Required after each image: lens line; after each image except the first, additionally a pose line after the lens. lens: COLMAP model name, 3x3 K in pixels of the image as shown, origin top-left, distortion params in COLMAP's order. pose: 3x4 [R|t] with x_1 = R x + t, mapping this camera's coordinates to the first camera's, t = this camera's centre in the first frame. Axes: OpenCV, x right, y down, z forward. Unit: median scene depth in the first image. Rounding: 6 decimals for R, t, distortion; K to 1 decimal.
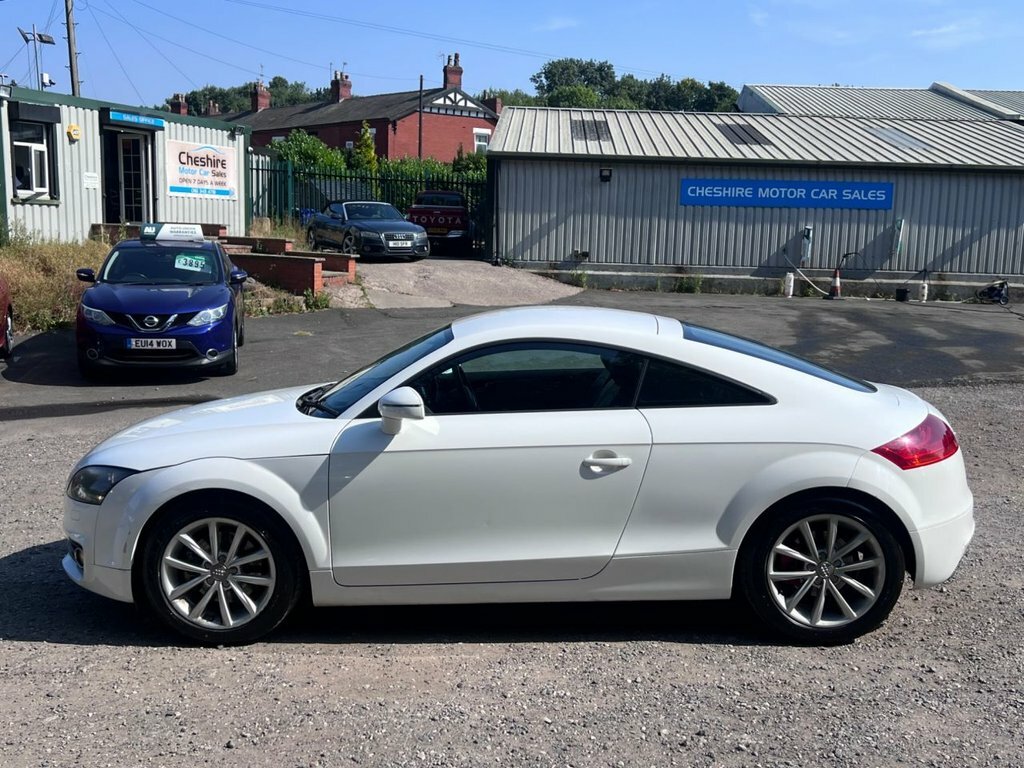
lens RADIAL K [[998.1, 0, 563.6], [0, 998.1, 382.4], [0, 0, 1]] dist [0.053320, -0.019122]
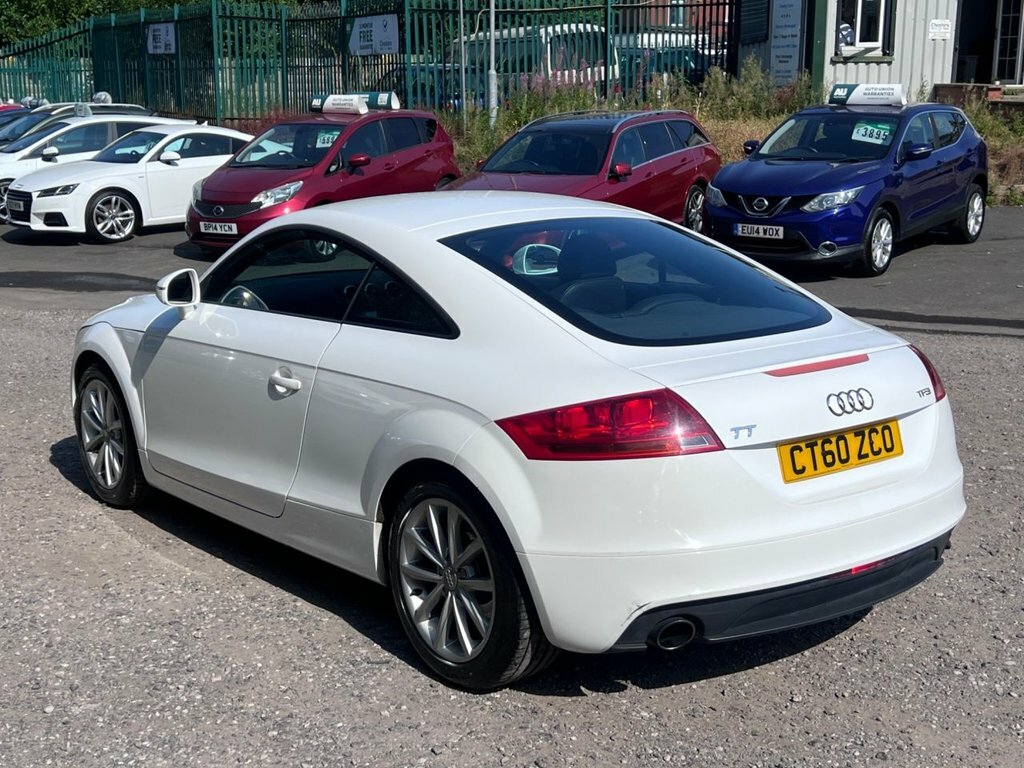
lens RADIAL K [[1317.6, 0, 512.0], [0, 1317.6, 384.0], [0, 0, 1]] dist [-0.009759, -0.074567]
pose [[0.656333, 0.144053, -0.740591, 0.283977], [-0.090569, 0.989548, 0.112214, -0.016906], [0.749015, -0.006575, 0.662520, 0.122389]]
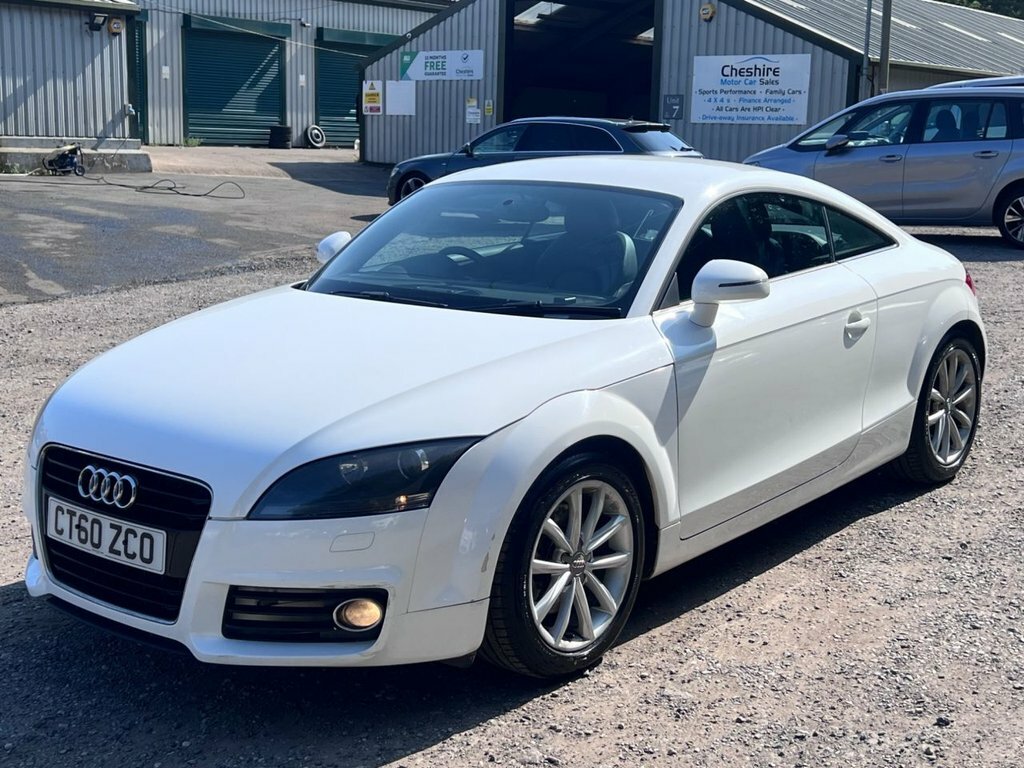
lens RADIAL K [[1317.6, 0, 512.0], [0, 1317.6, 384.0], [0, 0, 1]] dist [-0.009759, -0.074567]
pose [[0.636684, -0.153170, 0.755760, -0.300896], [0.096523, 0.988196, 0.118963, -0.010750], [-0.765060, -0.002793, 0.643953, 0.142682]]
